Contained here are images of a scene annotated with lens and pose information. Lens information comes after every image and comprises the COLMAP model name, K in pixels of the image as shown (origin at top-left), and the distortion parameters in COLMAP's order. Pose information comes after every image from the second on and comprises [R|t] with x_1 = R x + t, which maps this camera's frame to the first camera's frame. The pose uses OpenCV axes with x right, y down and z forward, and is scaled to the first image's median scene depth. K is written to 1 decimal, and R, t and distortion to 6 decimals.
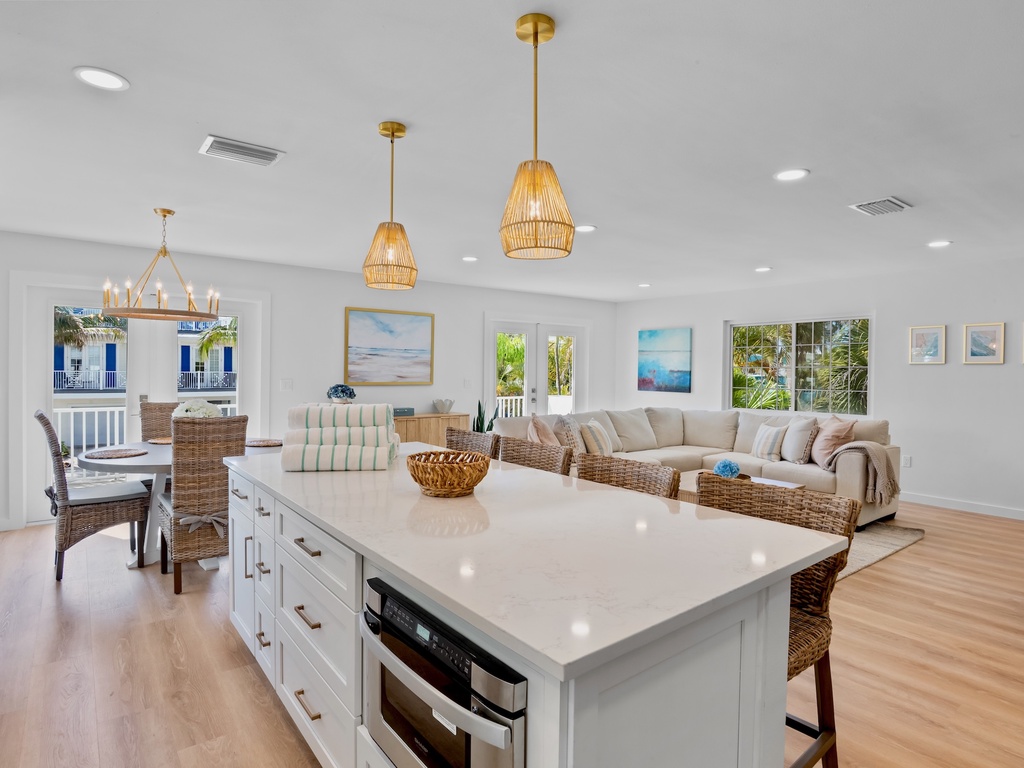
lens RADIAL K [[564.3, 0, 510.8], [0, 564.3, 377.4], [0, 0, 1]] dist [-0.018938, -0.000989]
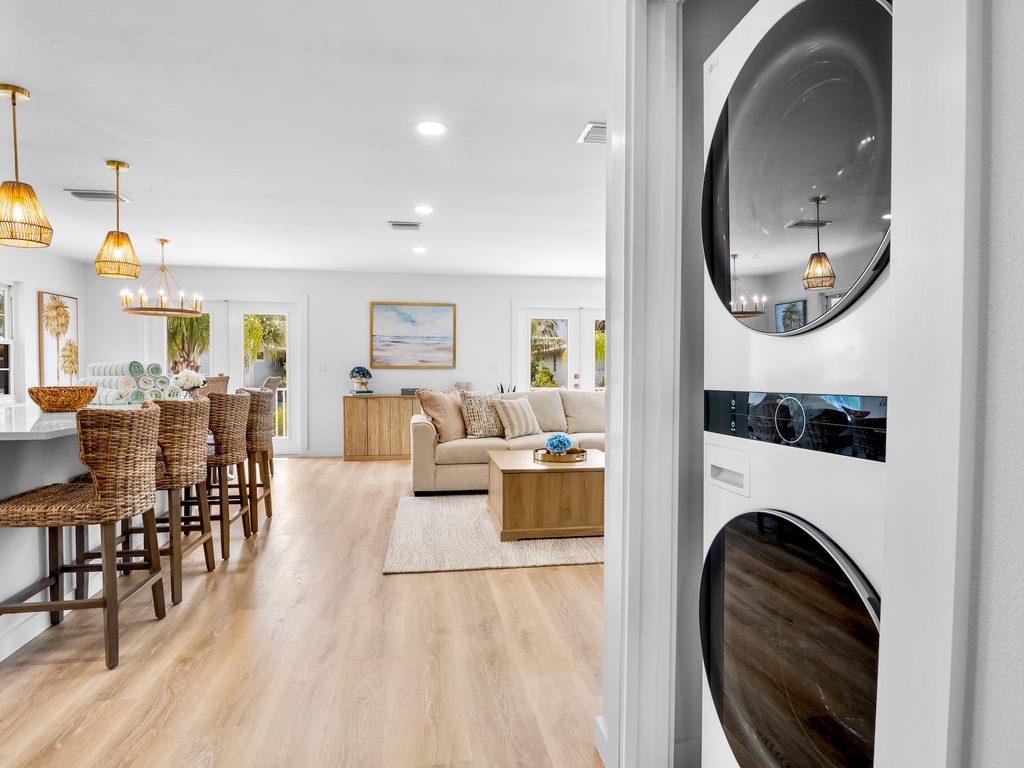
lens RADIAL K [[569.9, 0, 512.0], [0, 569.9, 384.0], [0, 0, 1]] dist [-0.013269, -0.000701]
pose [[0.878208, 0.002376, -0.478273, 0.535746], [-0.000113, 0.999989, 0.004760, 0.041152], [0.478278, -0.004126, 0.878199, 0.089179]]
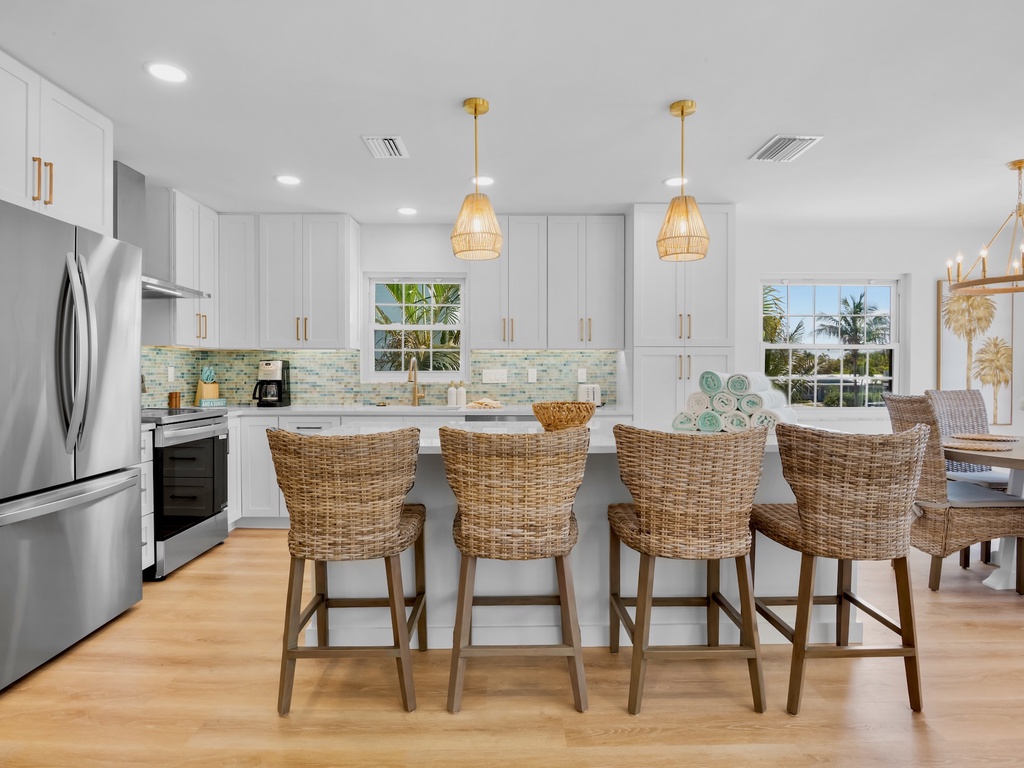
lens RADIAL K [[569.9, 0, 512.0], [0, 569.9, 384.0], [0, 0, 1]] dist [-0.013269, -0.000701]
pose [[-0.604642, 0.005354, -0.796479, 0.331443], [-0.019128, 0.999591, 0.021240, 0.023303], [0.796268, 0.028078, -0.604292, 0.558752]]
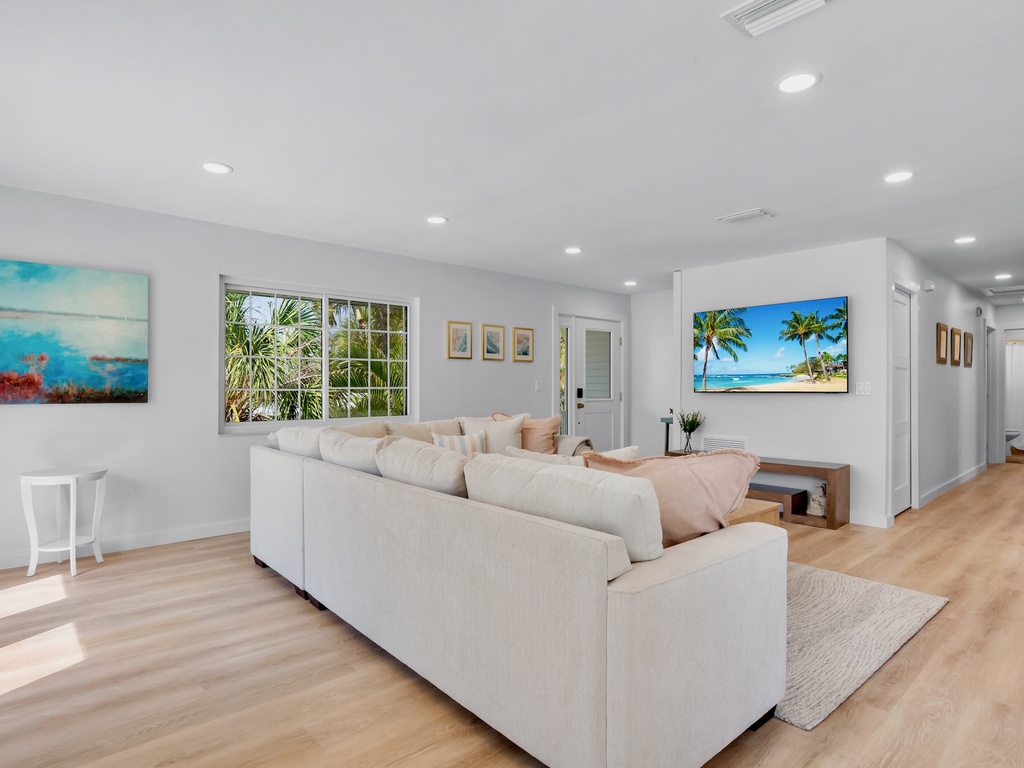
lens RADIAL K [[569.9, 0, 512.0], [0, 569.9, 384.0], [0, 0, 1]] dist [-0.013269, -0.000701]
pose [[-0.069246, -0.006991, 0.997575, -0.269409], [0.011125, 0.999908, 0.007779, 0.012640], [-0.997538, 0.011637, -0.069161, 0.888949]]
